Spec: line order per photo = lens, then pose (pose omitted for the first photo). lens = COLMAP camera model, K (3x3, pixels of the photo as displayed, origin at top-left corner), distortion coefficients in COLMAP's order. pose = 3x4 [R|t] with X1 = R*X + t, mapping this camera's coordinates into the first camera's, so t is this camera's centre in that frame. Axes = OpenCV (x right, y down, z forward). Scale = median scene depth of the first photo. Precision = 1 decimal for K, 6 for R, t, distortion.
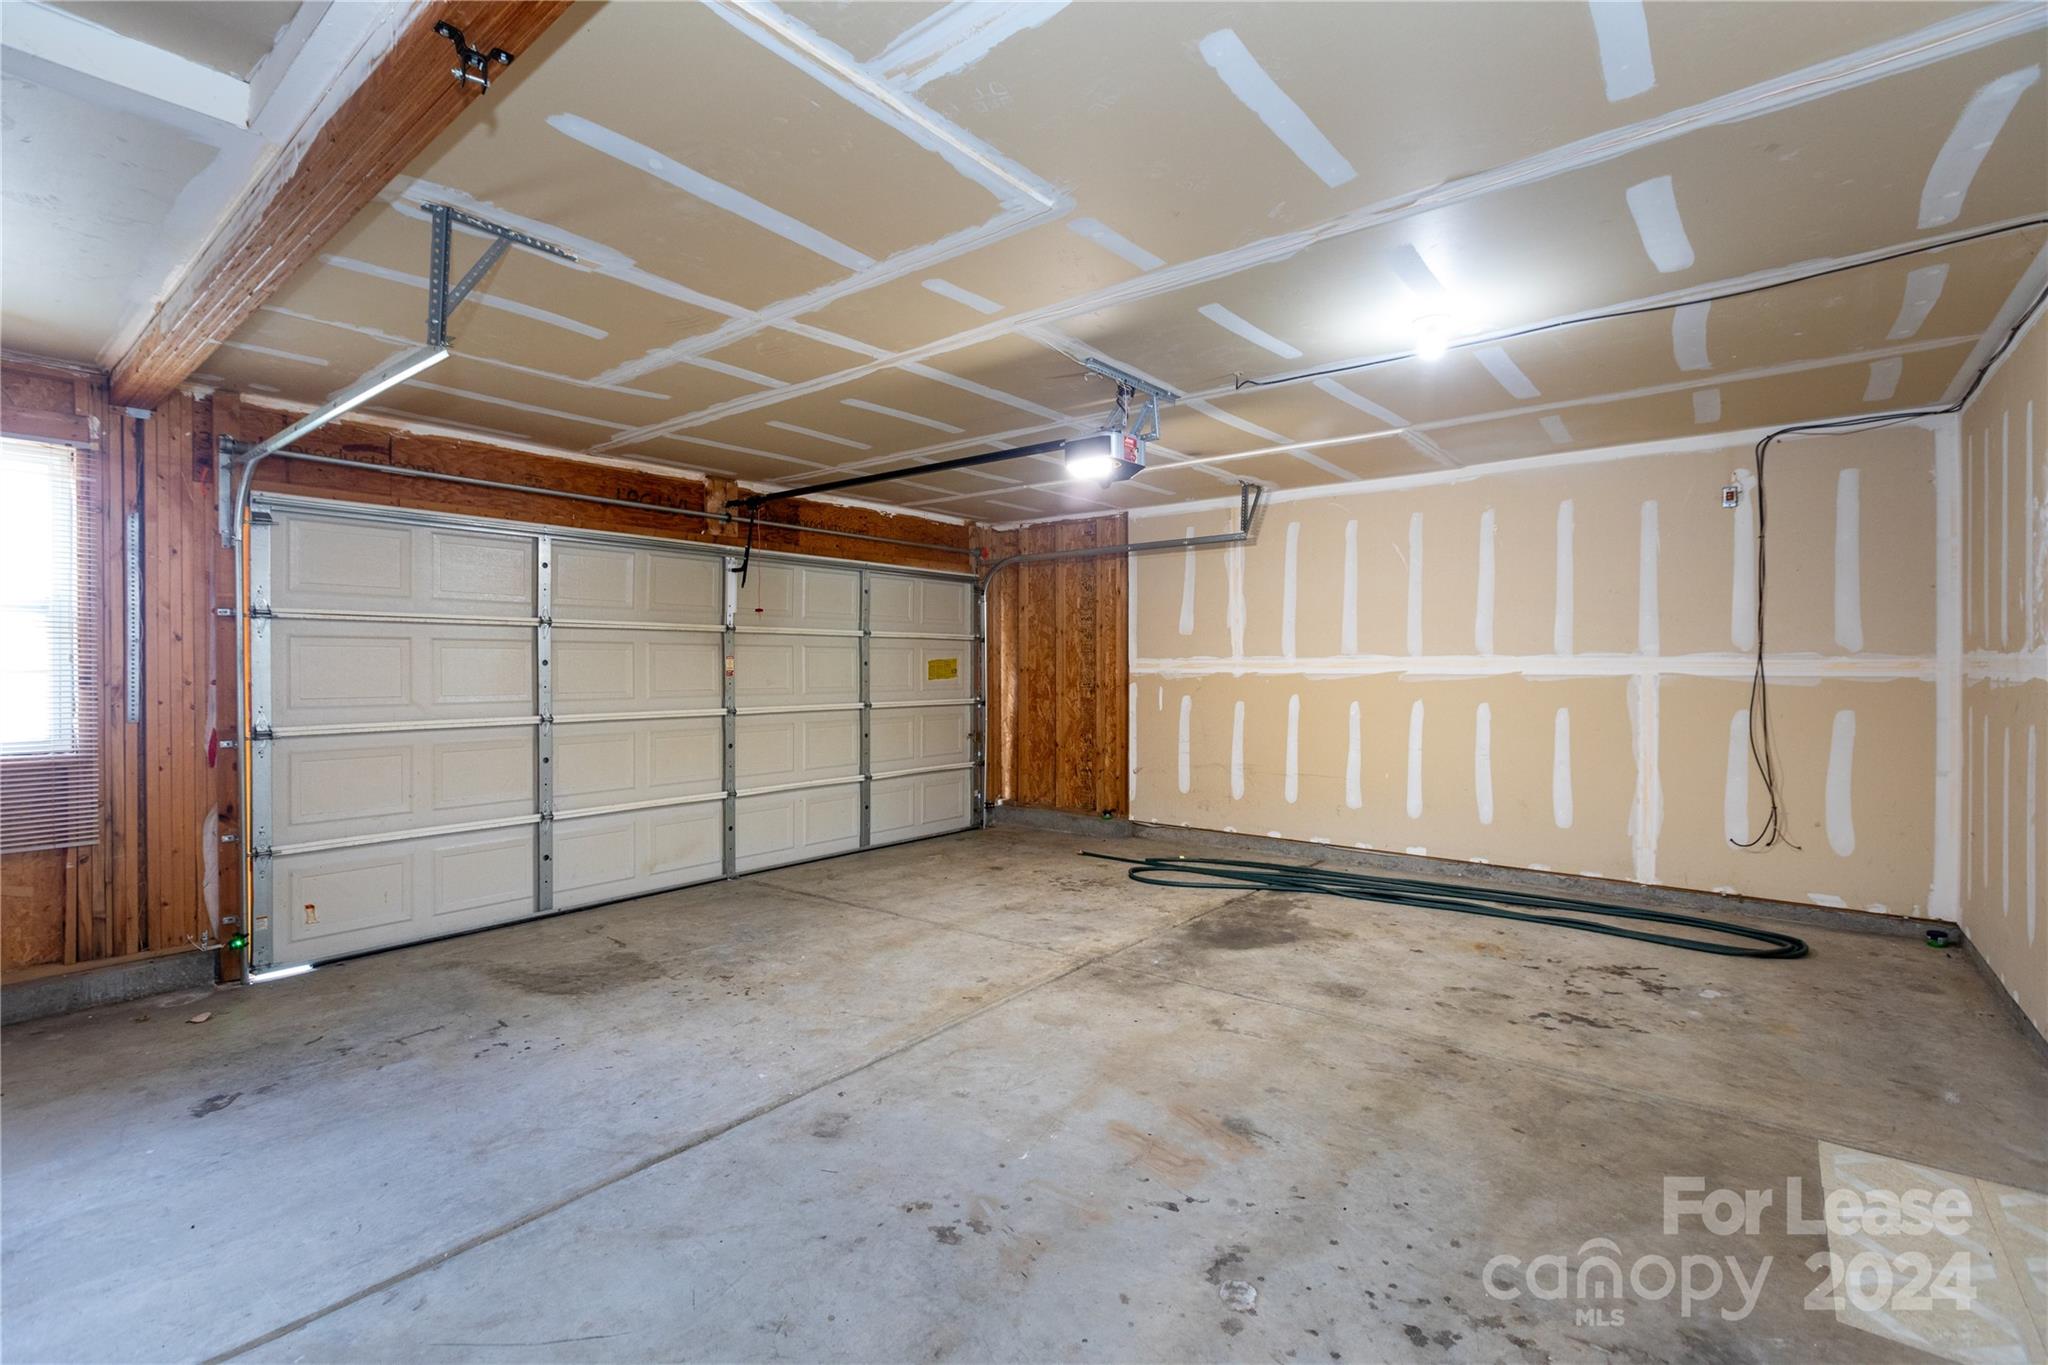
lens RADIAL K [[931.2, 0, 1012.1], [0, 931.2, 674.6], [0, 0, 1]] dist [-0.002064, 0.000771]
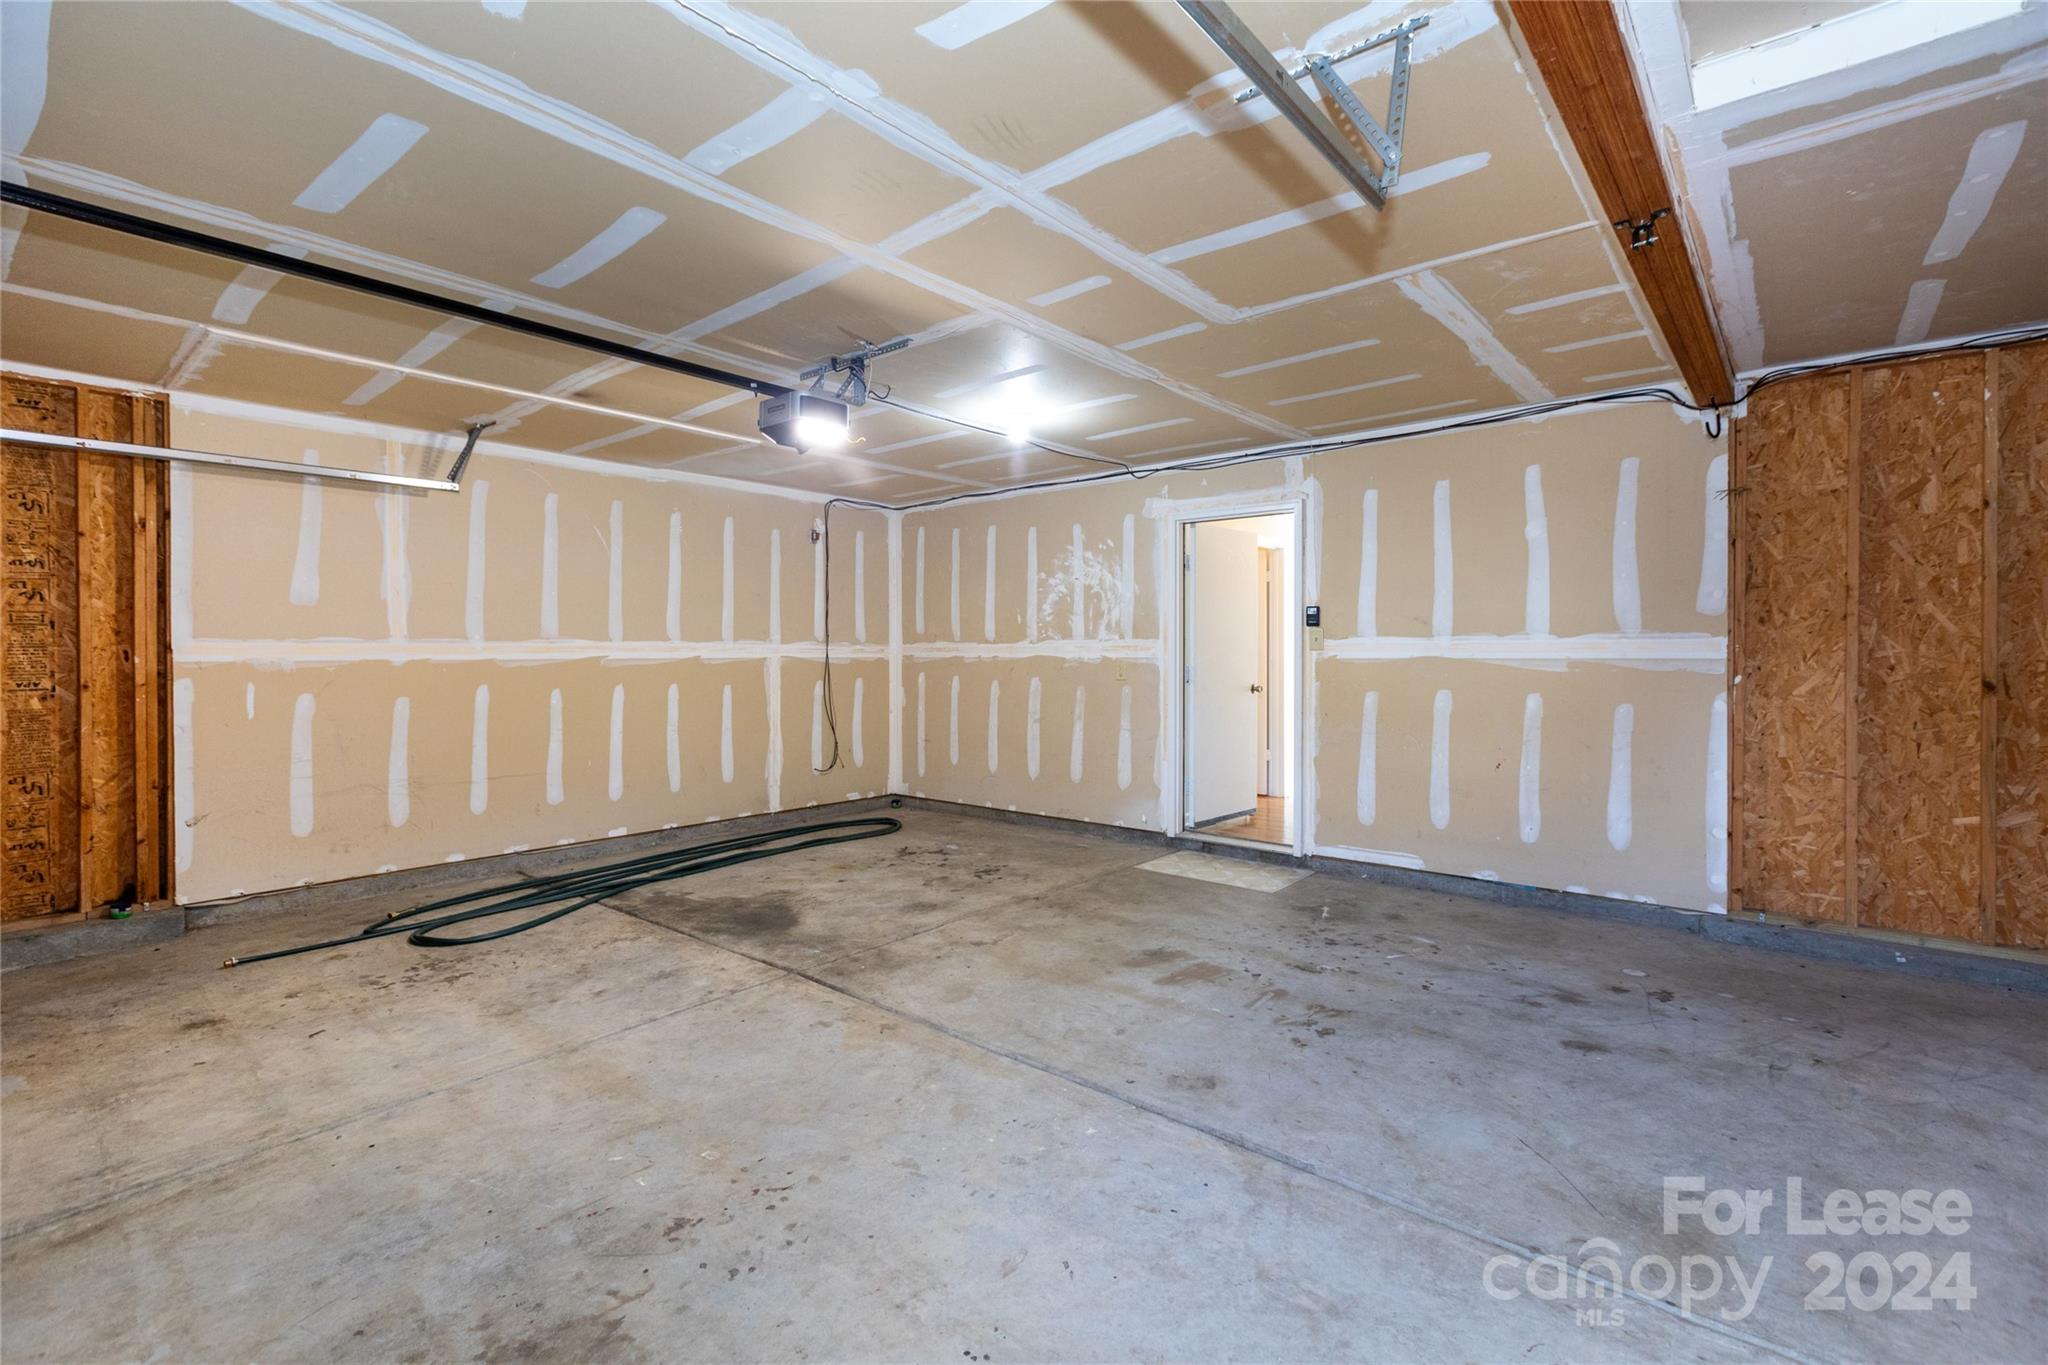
lens RADIAL K [[931.2, 0, 1012.4], [0, 931.2, 664.9], [0, 0, 1]] dist [-0.002064, 0.000771]
pose [[0.011941, -0.010959, 0.999869, -0.767618], [0.013905, 0.999845, 0.010793, 0.001363], [-0.999832, 0.013774, 0.012092, 0.735195]]
